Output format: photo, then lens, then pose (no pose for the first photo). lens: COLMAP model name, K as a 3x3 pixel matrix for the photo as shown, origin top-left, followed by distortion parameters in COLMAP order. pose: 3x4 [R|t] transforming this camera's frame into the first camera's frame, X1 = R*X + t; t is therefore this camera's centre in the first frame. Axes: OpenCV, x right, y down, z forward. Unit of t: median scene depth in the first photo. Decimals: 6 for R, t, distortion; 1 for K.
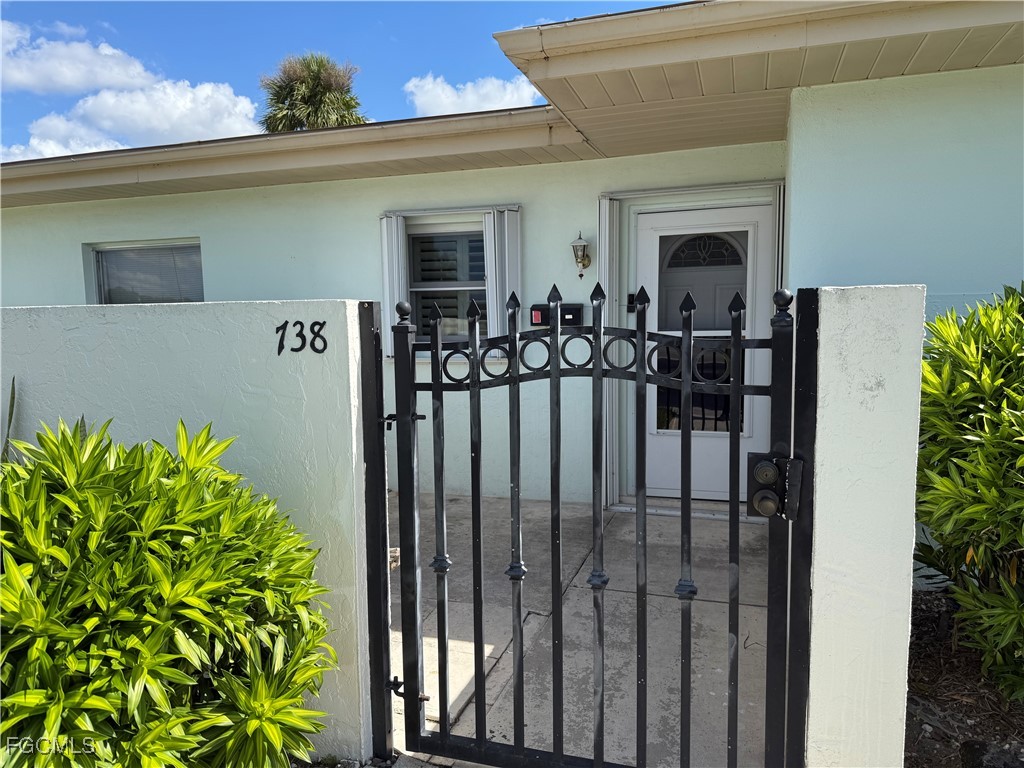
lens RADIAL K [[718.5, 0, 510.5], [0, 718.5, 388.4], [0, 0, 1]] dist [0.002827, -0.012306]
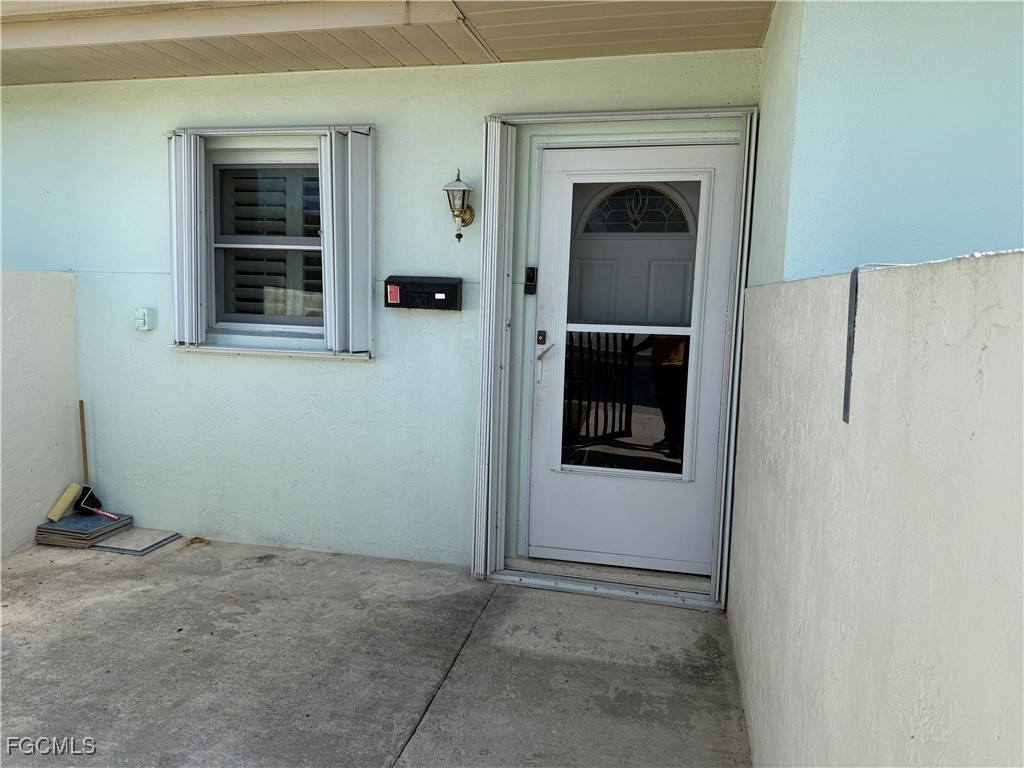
lens RADIAL K [[718.5, 0, 513.5], [0, 718.5, 381.8], [0, 0, 1]] dist [0.002827, -0.012306]
pose [[0.992889, 0.026280, 0.116103, 0.074714], [-0.030159, 0.999040, 0.031773, -0.042630], [-0.115157, -0.035048, 0.992729, 0.315777]]
